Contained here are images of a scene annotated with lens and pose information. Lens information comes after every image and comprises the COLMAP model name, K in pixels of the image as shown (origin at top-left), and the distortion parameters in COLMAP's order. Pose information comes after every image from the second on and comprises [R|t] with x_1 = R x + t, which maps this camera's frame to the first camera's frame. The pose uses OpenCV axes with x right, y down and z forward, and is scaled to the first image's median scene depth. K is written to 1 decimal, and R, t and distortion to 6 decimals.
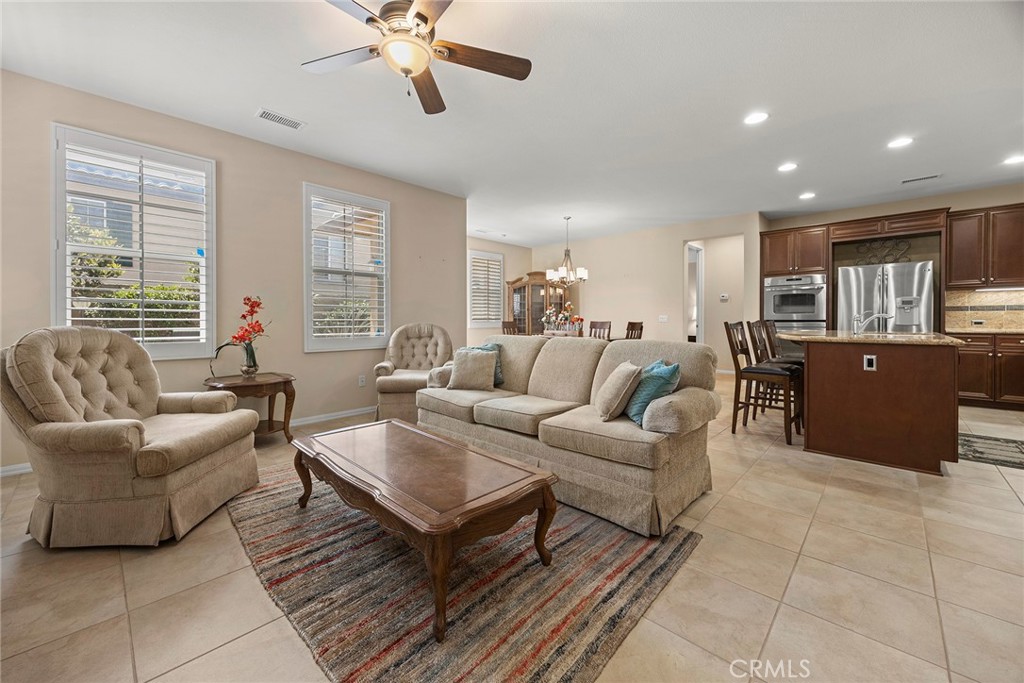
lens RADIAL K [[397.7, 0, 521.3], [0, 397.7, 317.8], [0, 0, 1]] dist [-0.001457, -0.000012]
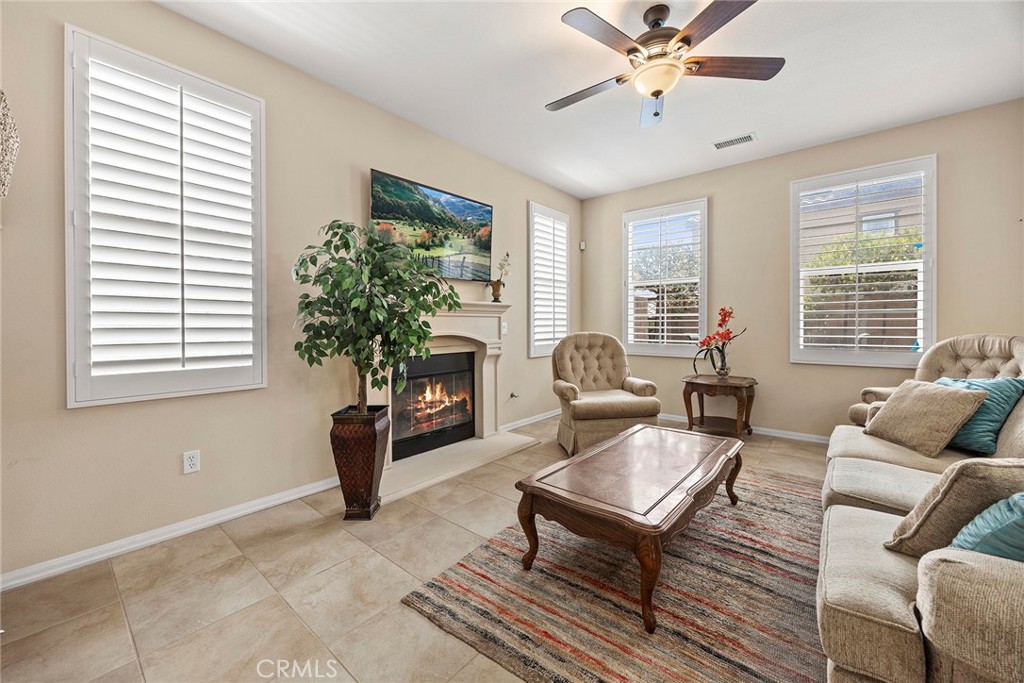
lens RADIAL K [[400.1, 0, 505.7], [0, 400.1, 322.2], [0, 0, 1]] dist [0.001957, 0.000129]
pose [[0.043562, -0.004746, -0.999039, 0.425520], [0.010398, 0.999937, -0.004296, -0.012503], [0.998997, -0.010201, 0.043609, 0.317996]]
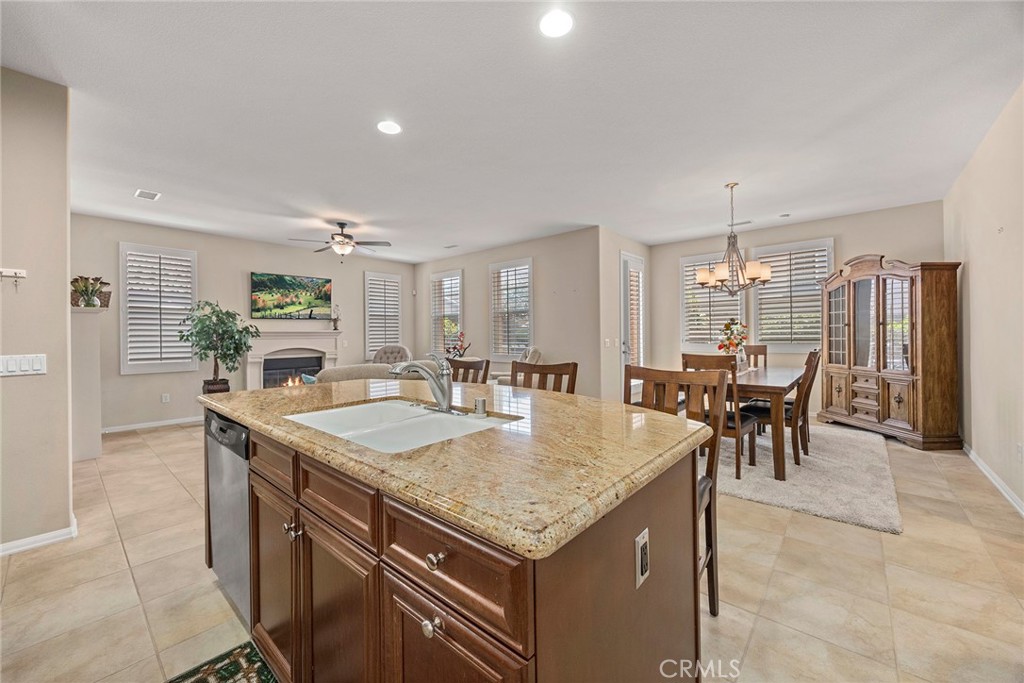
lens RADIAL K [[398.9, 0, 510.2], [0, 398.9, 327.3], [0, 0, 1]] dist [-0.002685, -0.000003]
pose [[0.031686, -0.015624, -0.999376, 1.405239], [0.017905, 0.999726, -0.015062, -0.039063], [0.999337, -0.017416, 0.031958, 1.175318]]
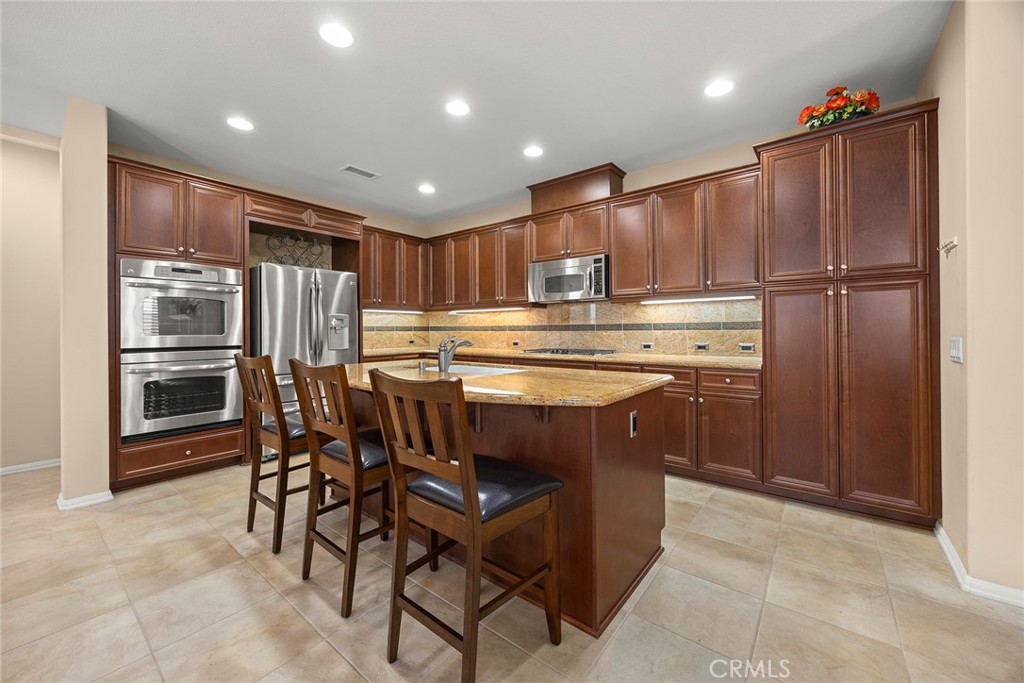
lens RADIAL K [[389.4, 0, 514.8], [0, 389.4, 329.2], [0, 0, 1]] dist [-0.001178, -0.000033]
pose [[-0.075567, 0.002663, 0.997137, 0.238822], [0.002251, 0.999994, -0.002500, -0.028599], [-0.997138, 0.002056, -0.075573, 1.037784]]
